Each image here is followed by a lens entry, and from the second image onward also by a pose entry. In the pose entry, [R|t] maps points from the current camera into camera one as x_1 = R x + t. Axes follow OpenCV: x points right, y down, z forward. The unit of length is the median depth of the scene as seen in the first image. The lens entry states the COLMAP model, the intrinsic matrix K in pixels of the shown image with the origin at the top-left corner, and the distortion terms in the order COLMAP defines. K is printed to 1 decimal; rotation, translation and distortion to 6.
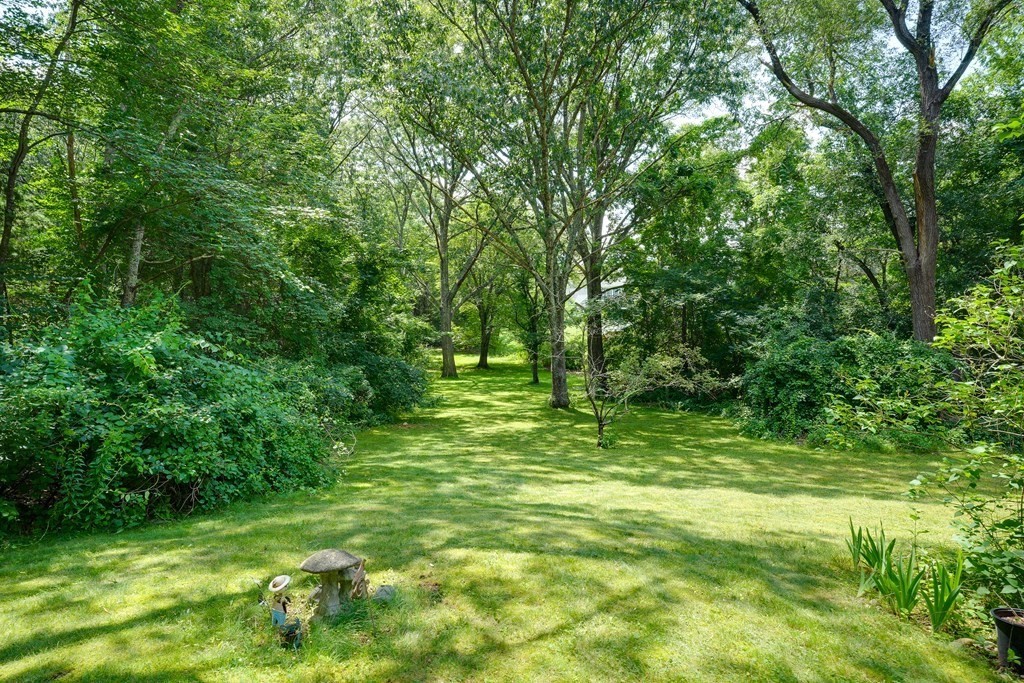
lens RADIAL K [[569.0, 0, 518.9], [0, 569.0, 335.5], [0, 0, 1]] dist [-0.000892, -0.000695]
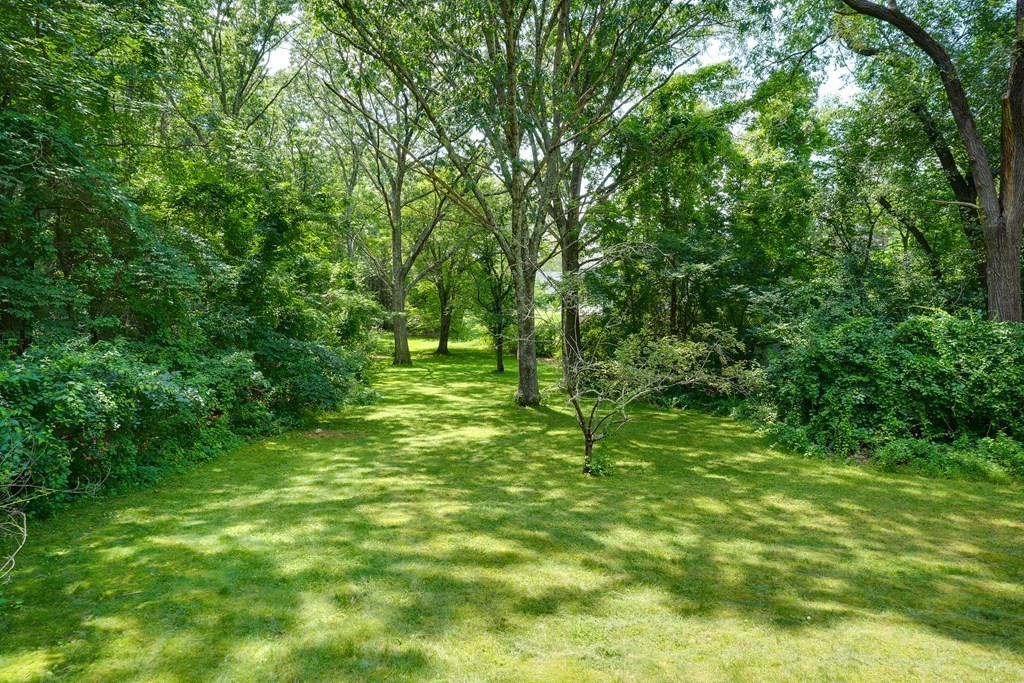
lens RADIAL K [[569.0, 0, 518.9], [0, 569.0, 335.5], [0, 0, 1]] dist [-0.000892, -0.000695]
pose [[0.998381, 0.007375, 0.056399, 0.012056], [-0.008805, 0.999645, 0.025148, 0.008407], [-0.056194, -0.025604, 0.998092, 0.186676]]
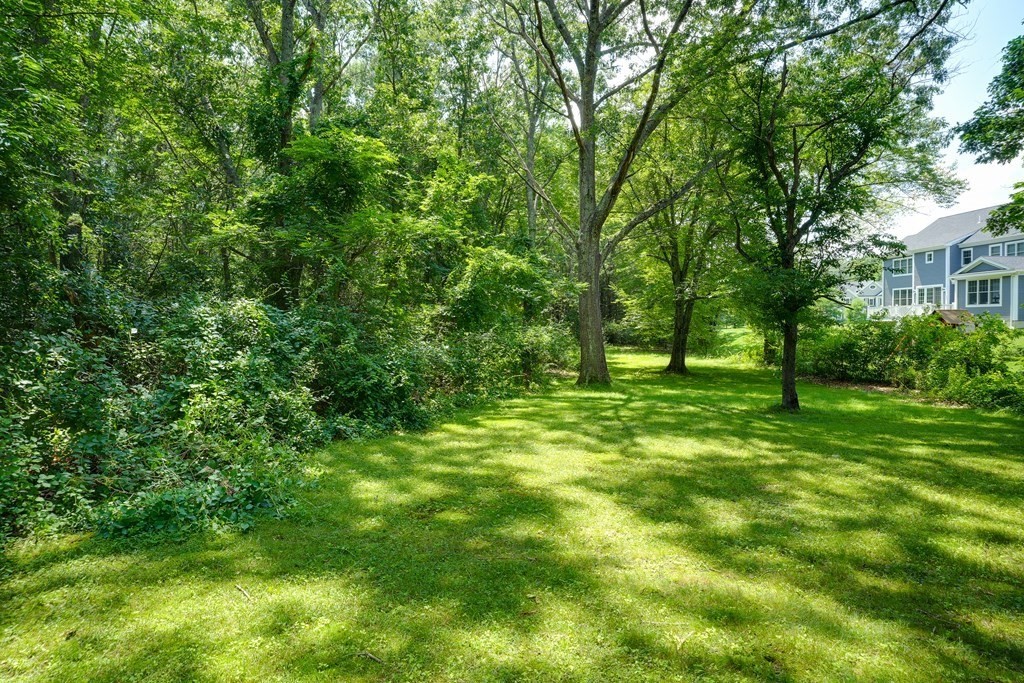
lens RADIAL K [[569.0, 0, 518.9], [0, 569.0, 335.5], [0, 0, 1]] dist [-0.000892, -0.000695]
pose [[0.926103, 0.016578, -0.376906, 0.006040], [-0.023975, 0.999601, -0.014942, 0.063698], [0.376508, 0.022874, 0.926131, 0.834738]]
